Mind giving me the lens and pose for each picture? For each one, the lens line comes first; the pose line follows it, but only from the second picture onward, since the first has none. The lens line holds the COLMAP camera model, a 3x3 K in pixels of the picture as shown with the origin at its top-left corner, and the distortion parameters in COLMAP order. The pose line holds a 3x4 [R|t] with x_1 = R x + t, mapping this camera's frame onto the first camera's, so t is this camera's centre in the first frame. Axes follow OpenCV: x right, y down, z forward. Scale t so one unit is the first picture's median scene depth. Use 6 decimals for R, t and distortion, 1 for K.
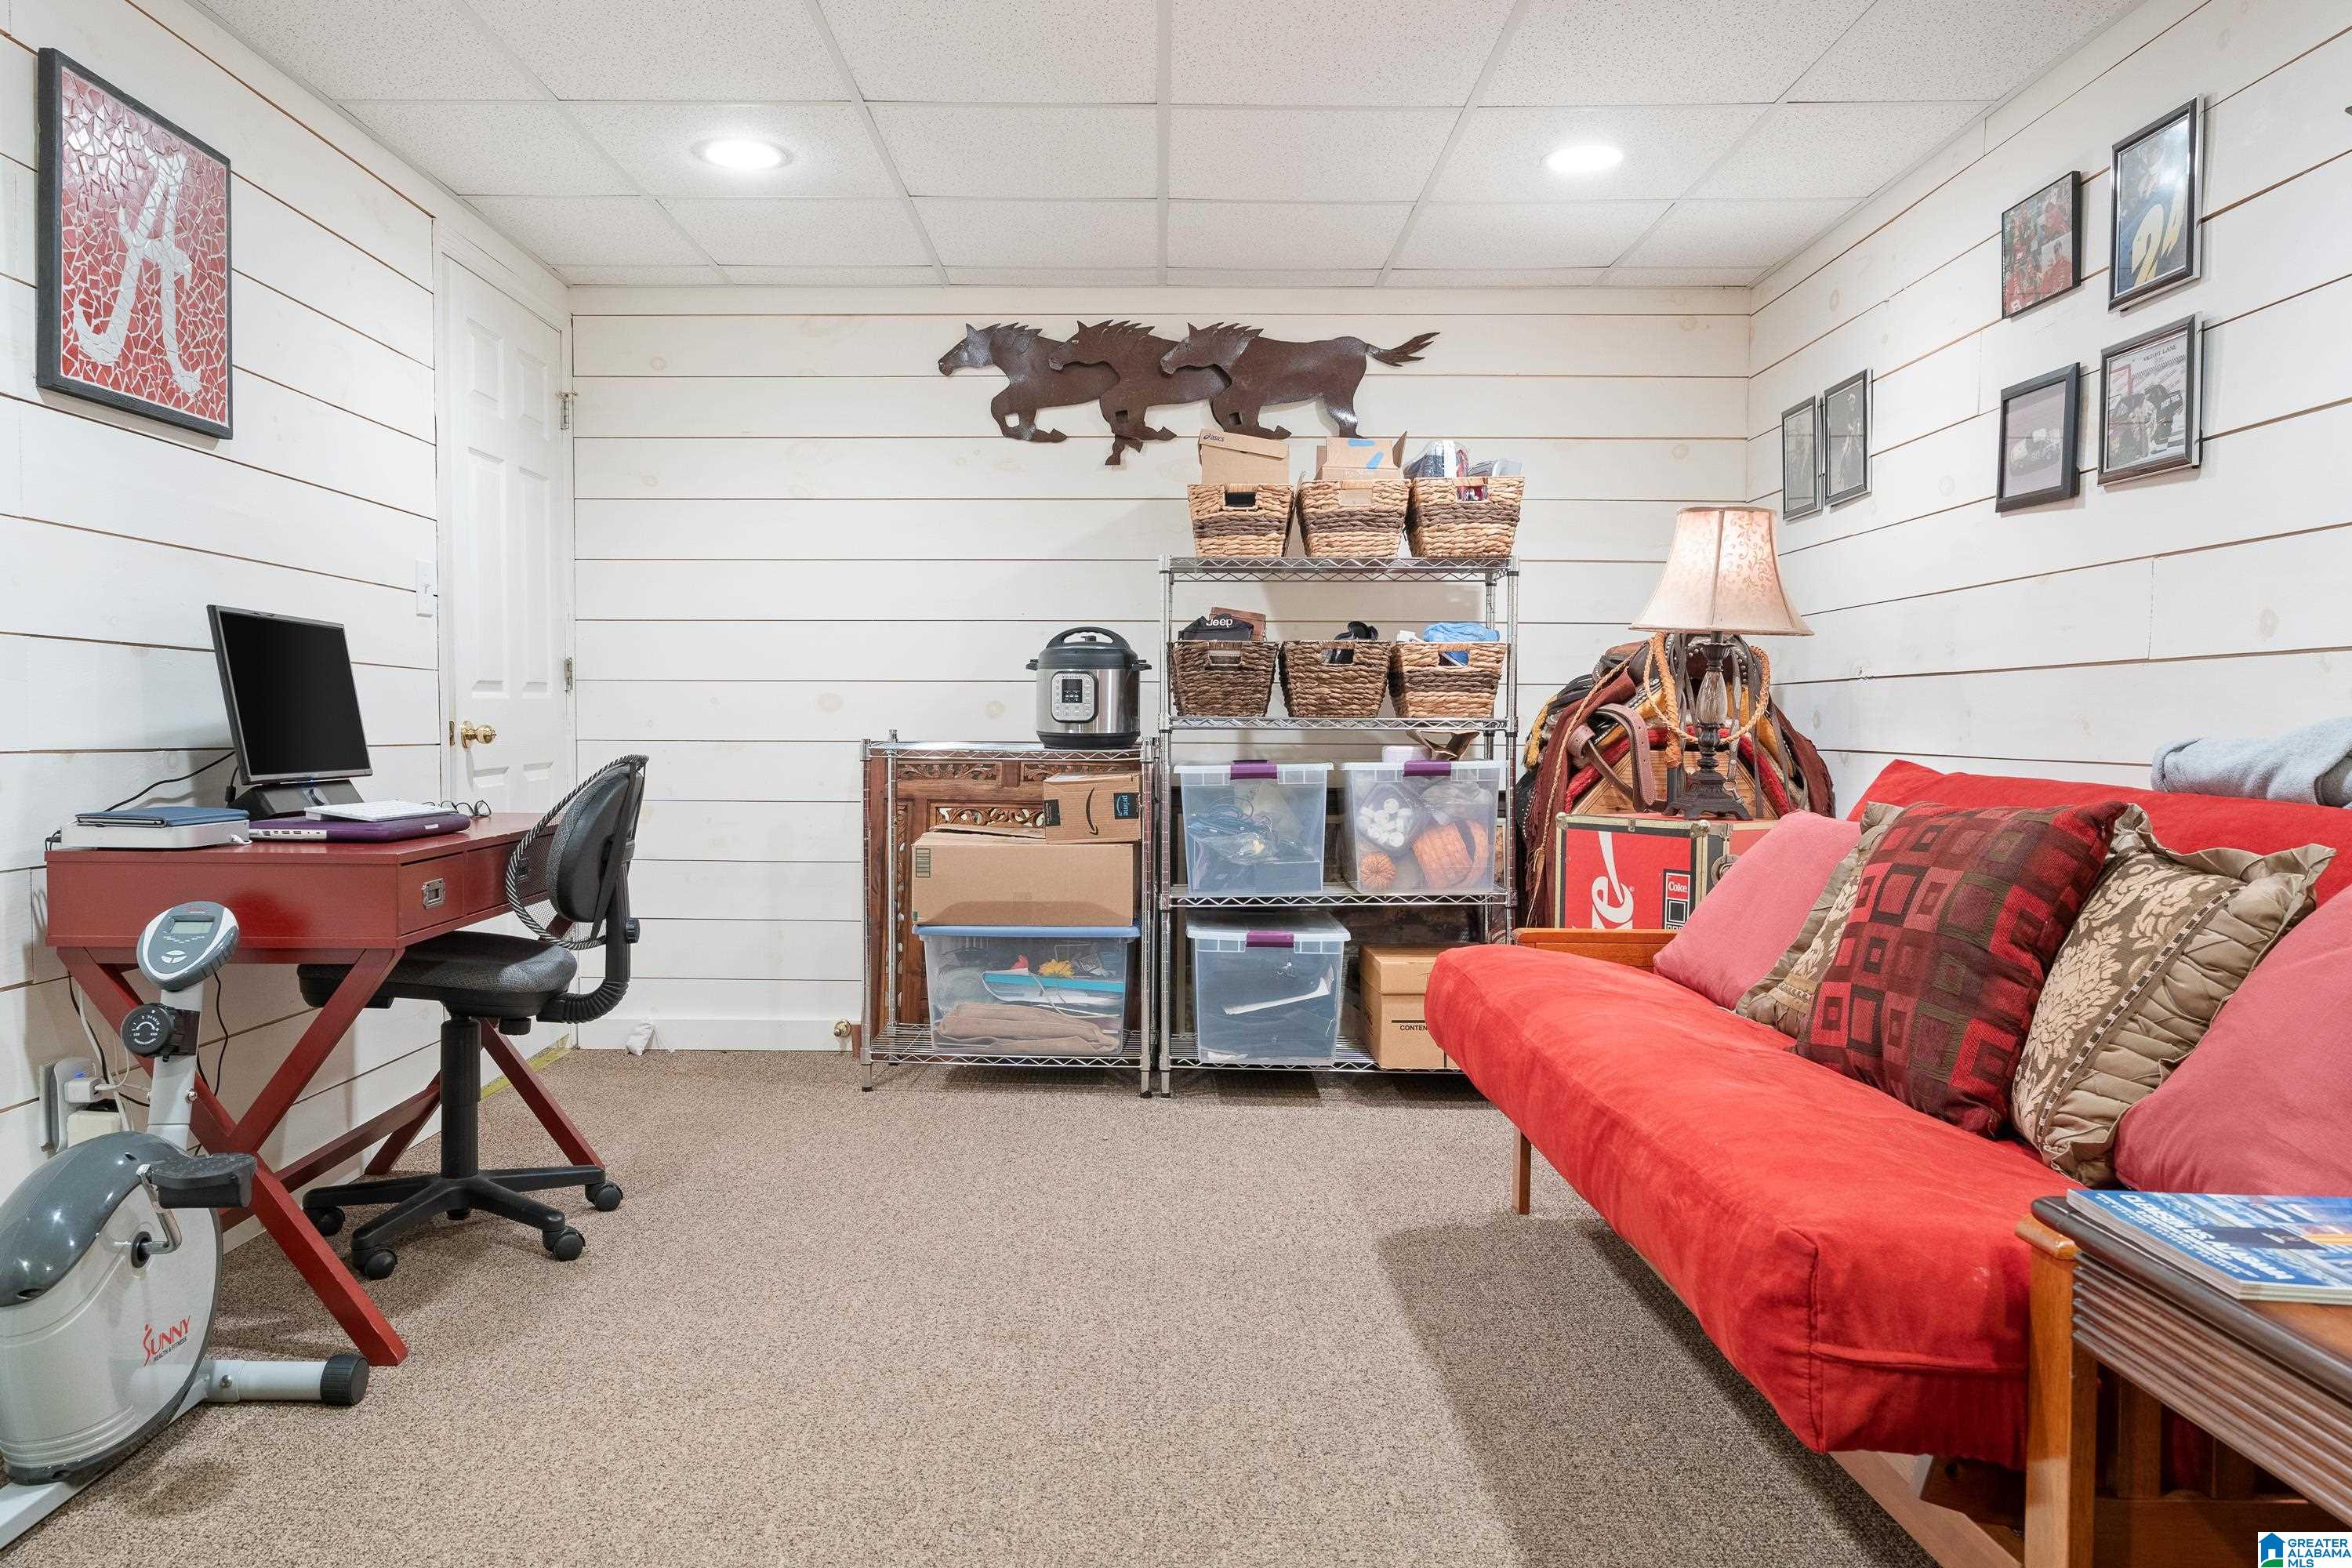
lens RADIAL K [[1717.2, 0, 1176.0], [0, 1717.2, 784.0], [0, 0, 1]] dist [0.001234, 0.000409]
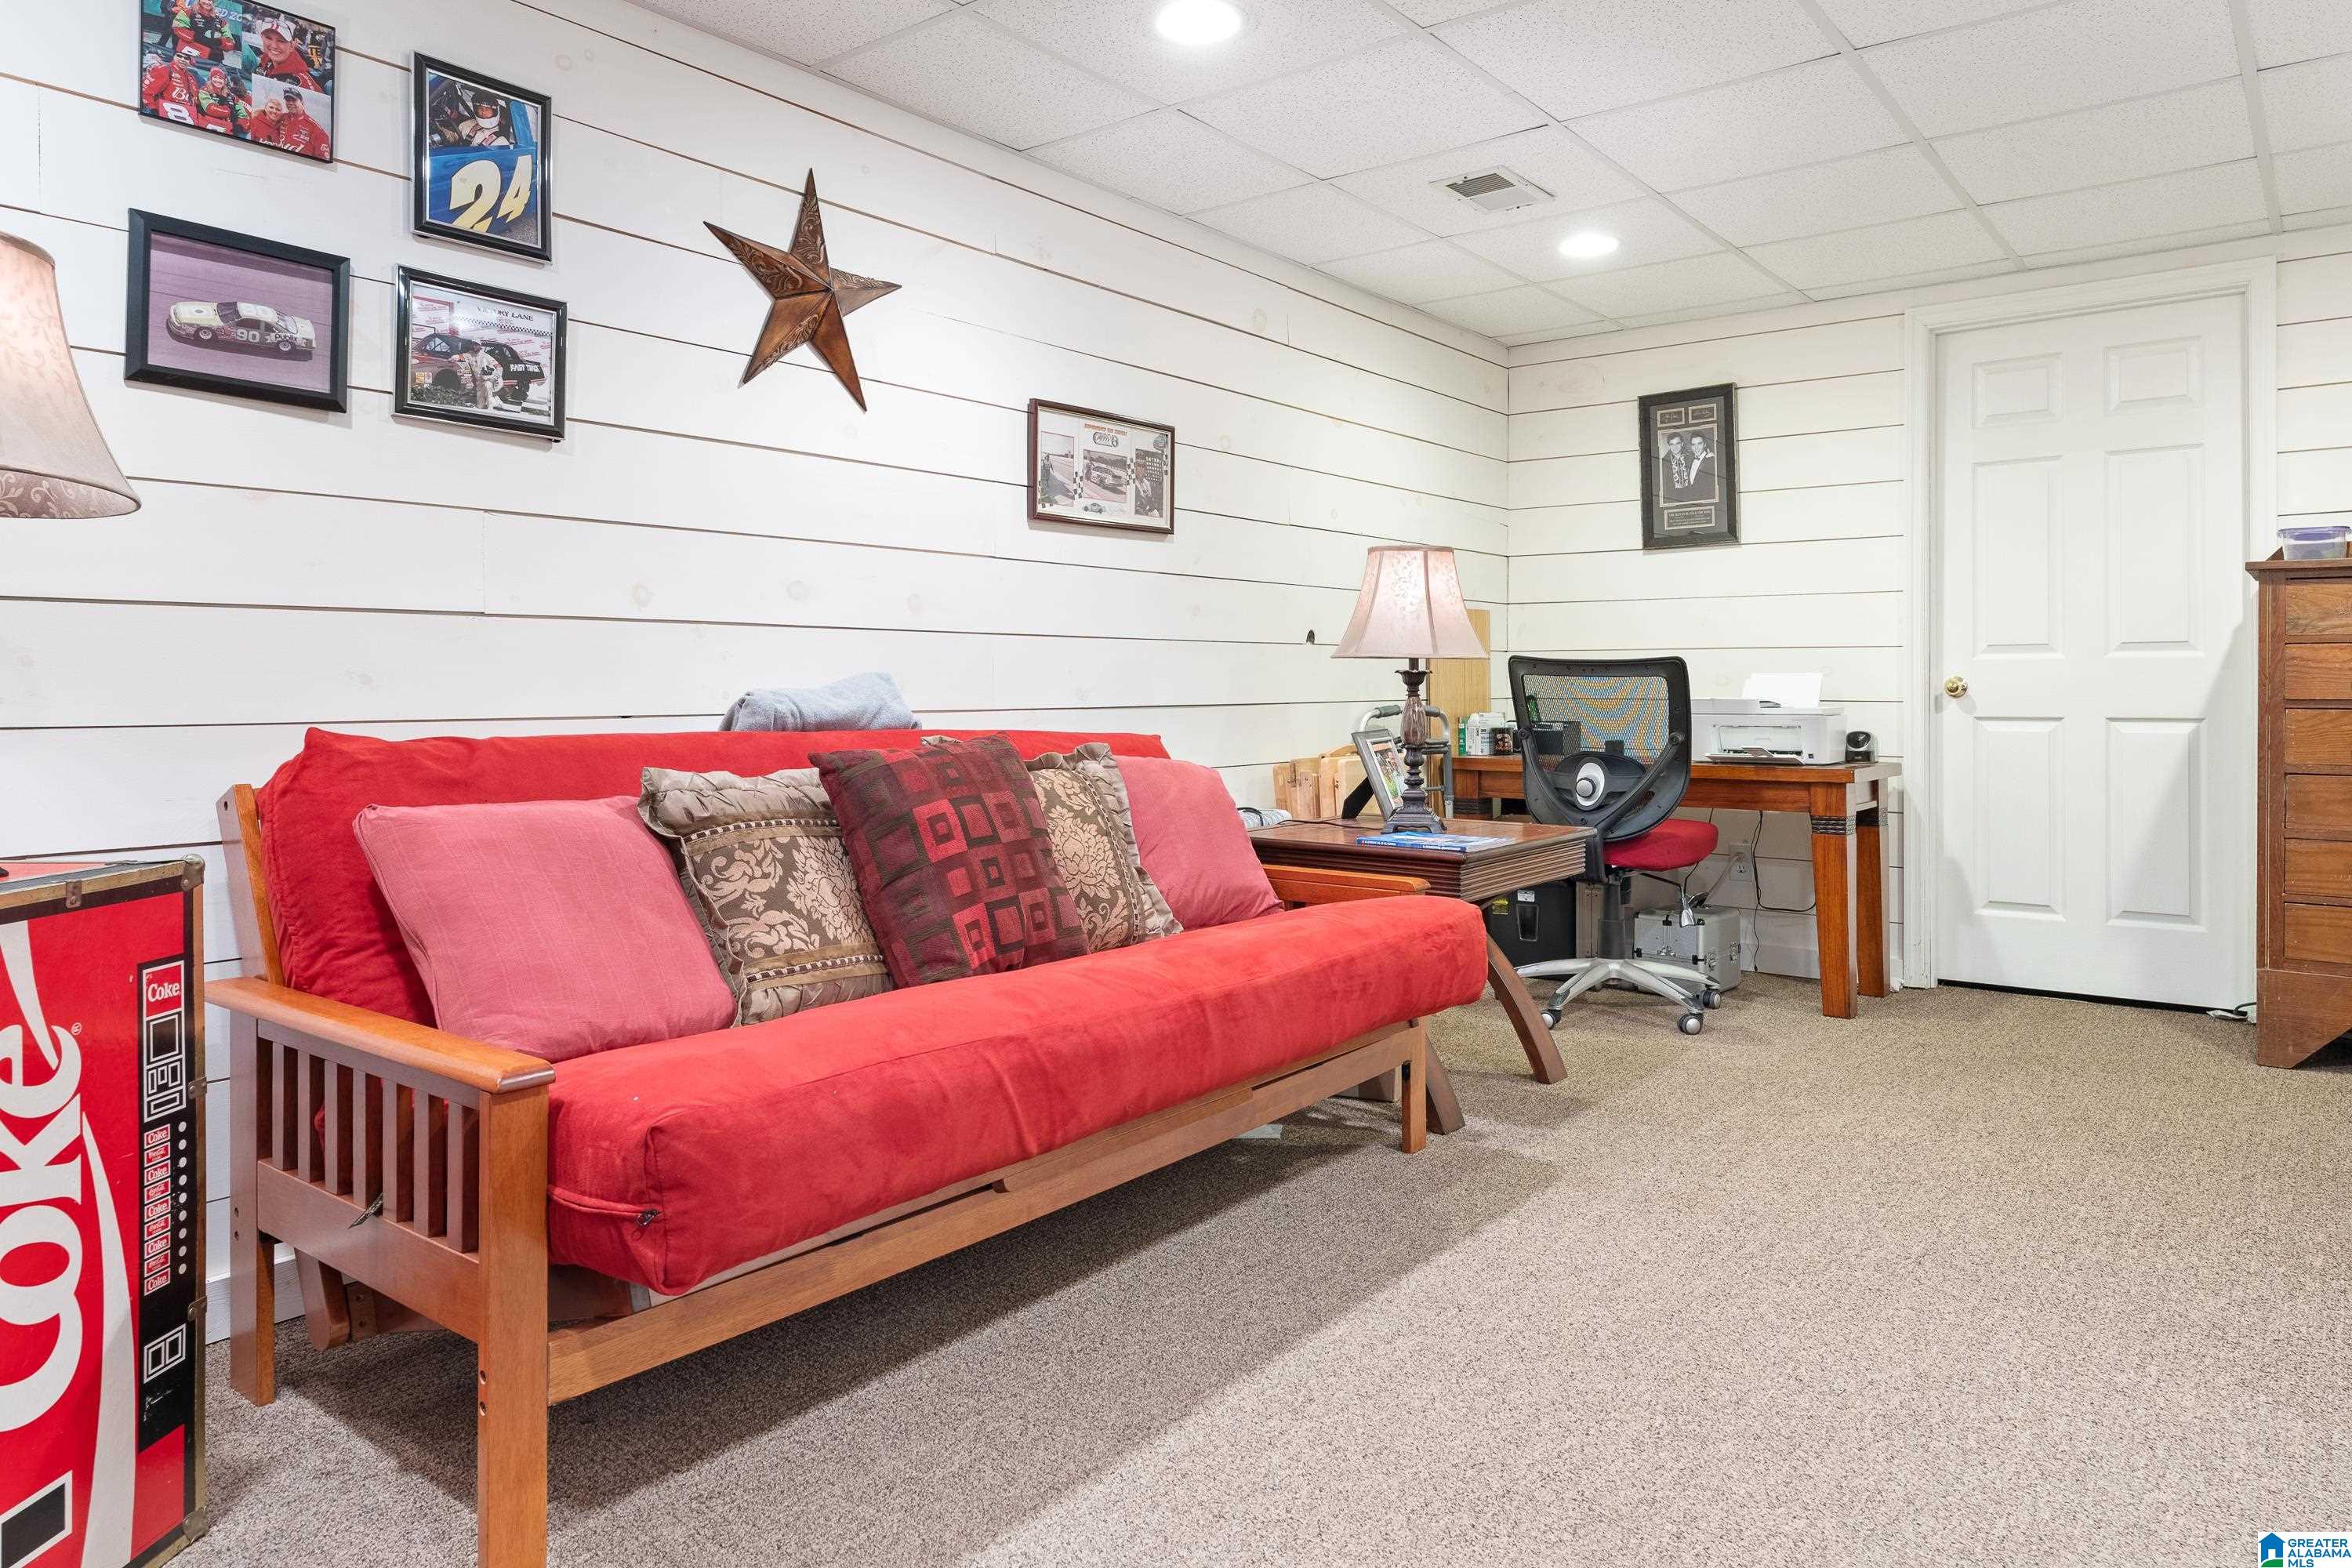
lens RADIAL K [[1496.1, 0, 1171.8], [0, 1496.1, 691.9], [0, 0, 1]] dist [0.001593, 0.000515]
pose [[-0.779682, -0.004806, 0.626157, -0.290729], [0.020881, 0.999215, 0.033670, -0.049730], [-0.625827, 0.039326, -0.778970, 1.465234]]
